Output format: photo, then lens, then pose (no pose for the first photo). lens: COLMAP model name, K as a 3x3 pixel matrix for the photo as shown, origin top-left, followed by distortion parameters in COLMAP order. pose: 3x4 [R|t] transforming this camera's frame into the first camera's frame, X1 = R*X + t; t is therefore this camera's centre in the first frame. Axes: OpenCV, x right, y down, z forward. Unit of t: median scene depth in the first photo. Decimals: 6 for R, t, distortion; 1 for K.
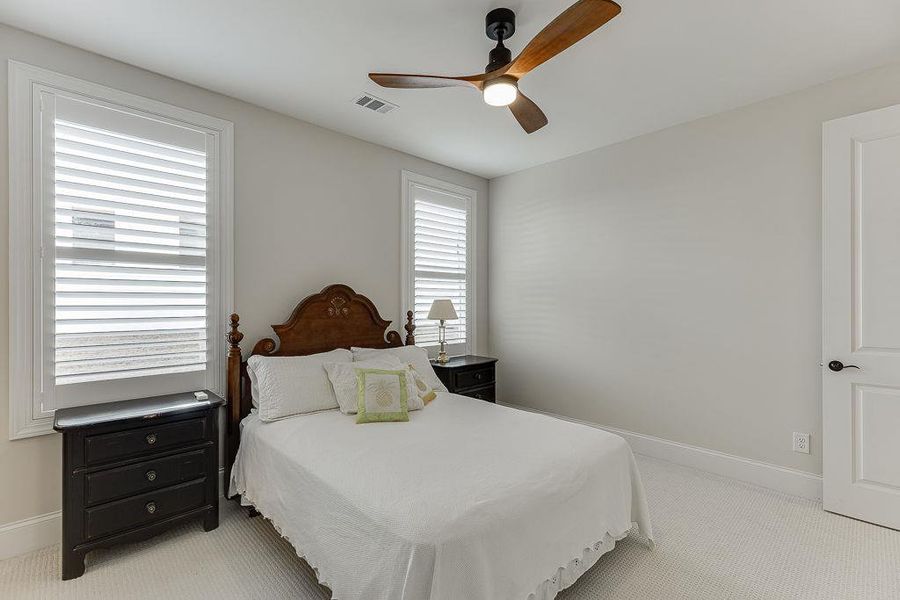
lens RADIAL K [[401.3, 0, 445.0], [0, 401.3, 300.7], [0, 0, 1]] dist [0.002422, -0.000016]
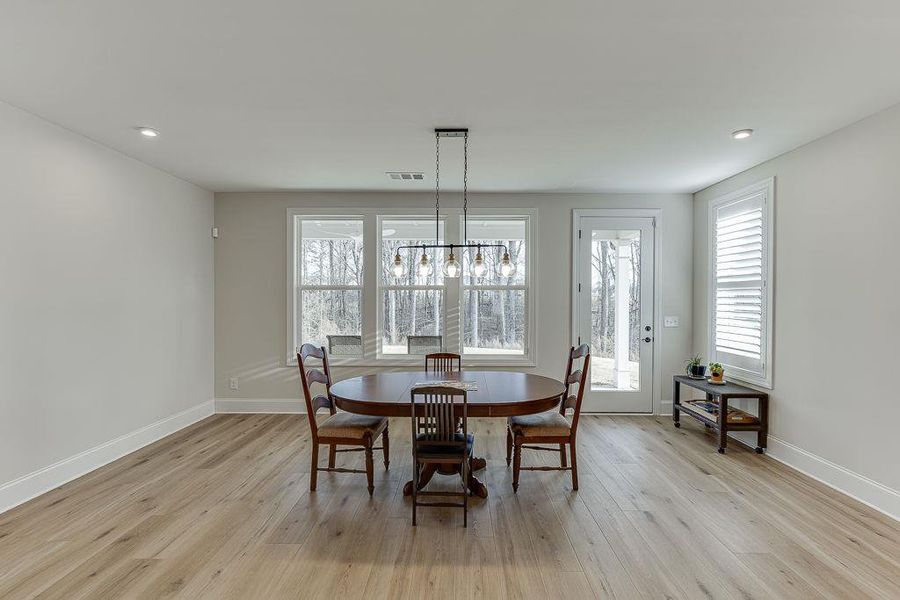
lens RADIAL K [[461.8, 0, 450.0], [0, 461.8, 300.0], [0, 0, 1]] dist [0.000969, 0.000118]
pose [[-0.690017, -0.004395, -0.723780, 1.256069], [-0.008524, 0.999962, 0.002055, -0.019946], [0.723743, 0.007588, -0.690027, 1.224948]]
